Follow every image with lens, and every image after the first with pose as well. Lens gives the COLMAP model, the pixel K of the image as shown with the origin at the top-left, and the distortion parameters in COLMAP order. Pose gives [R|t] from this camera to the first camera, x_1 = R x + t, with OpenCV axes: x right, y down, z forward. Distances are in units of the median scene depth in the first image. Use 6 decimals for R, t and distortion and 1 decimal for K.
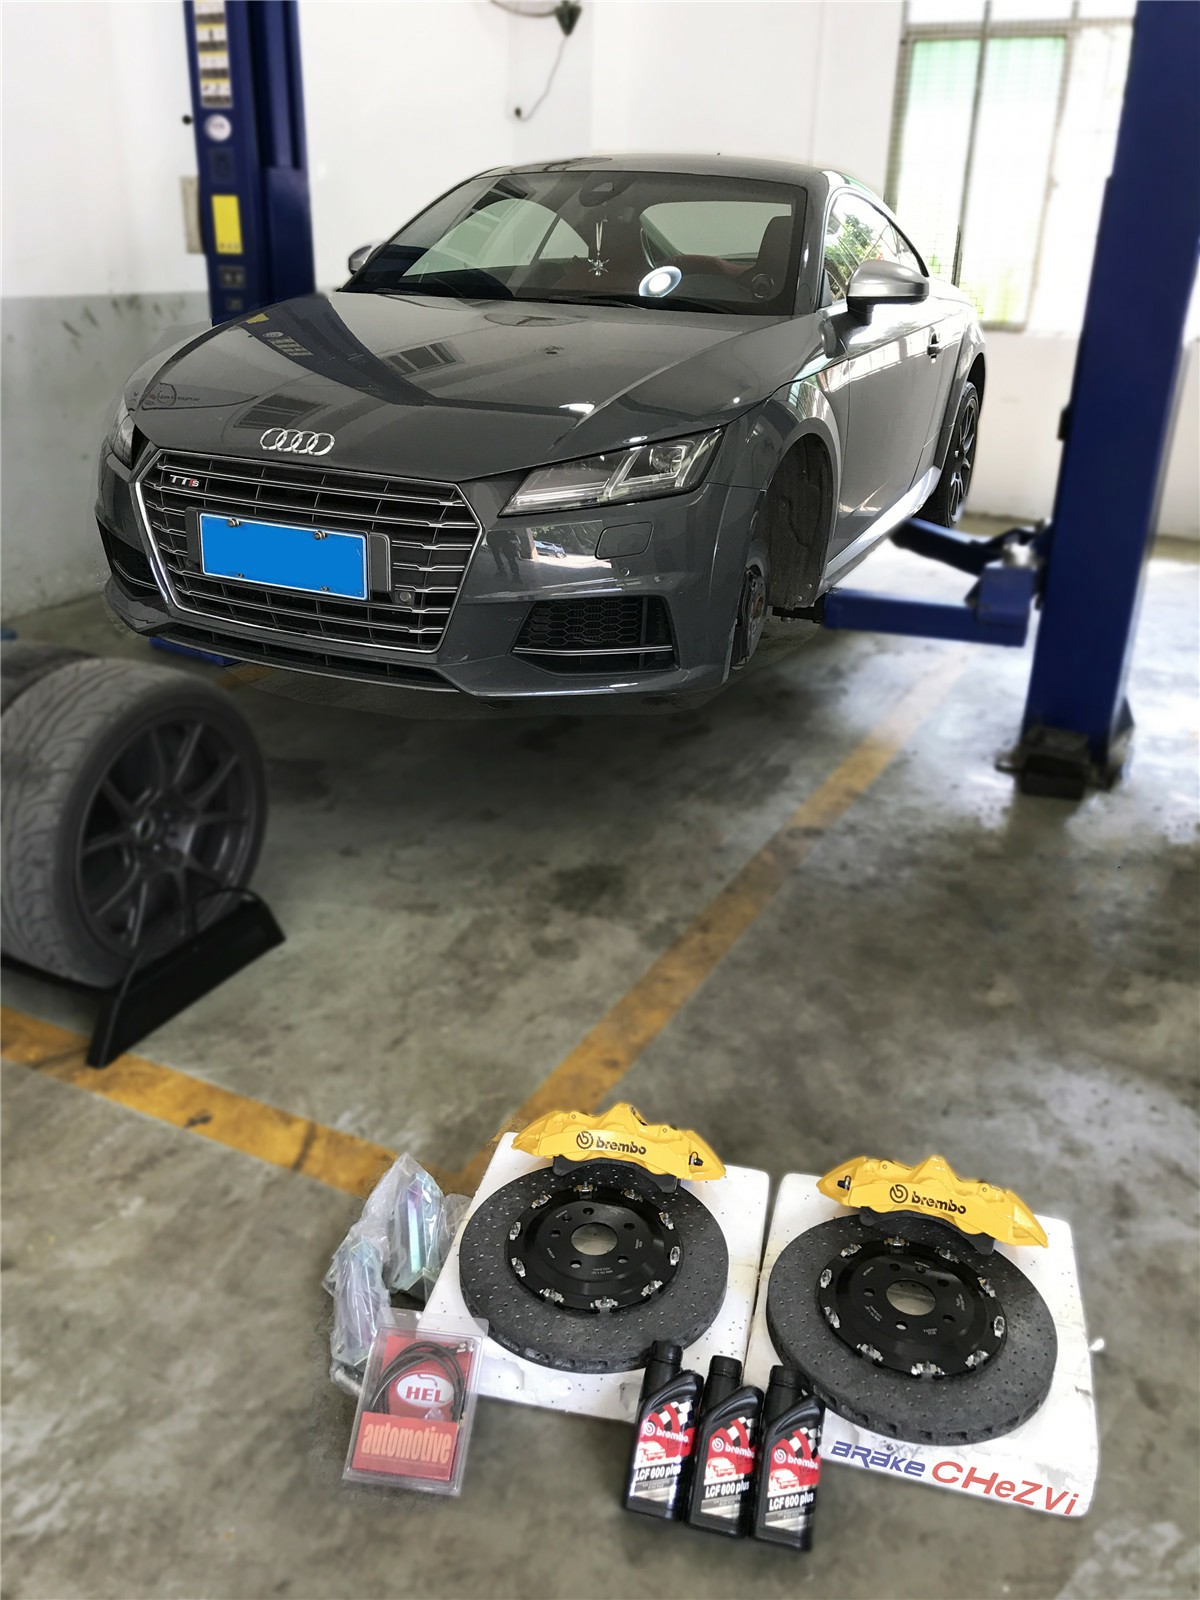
lens RADIAL K [[1300.9, 0, 622.8], [0, 1300.9, 801.9], [0, 0, 1]] dist [0.014173, 0.009573]
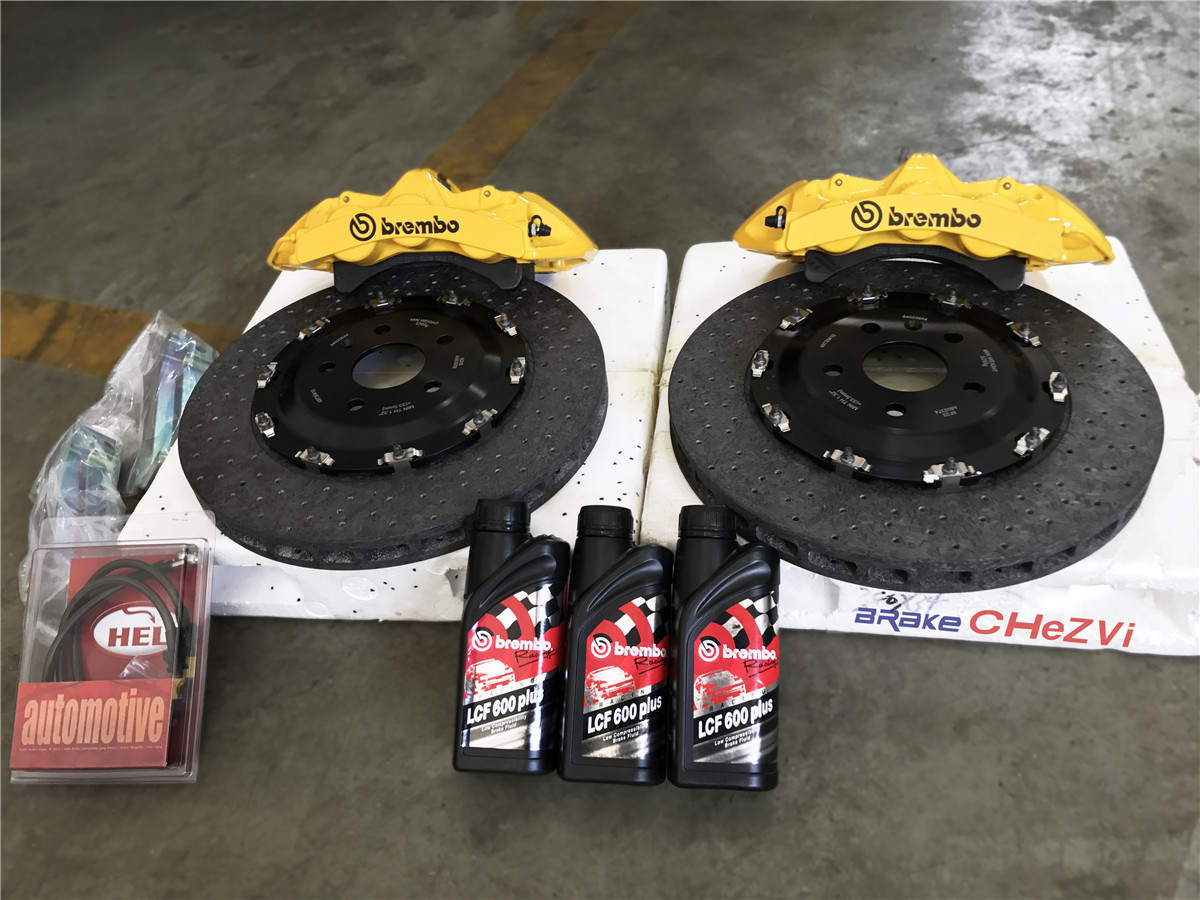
lens RADIAL K [[982.5, 0, 602.5], [0, 982.5, 458.7], [0, 0, 1]] dist [0.044967, -0.055939]
pose [[0.987445, -0.156288, -0.022926, 0.079002], [0.154631, 0.926753, 0.342371, 0.217752], [-0.032261, -0.341617, 0.939285, 0.507436]]
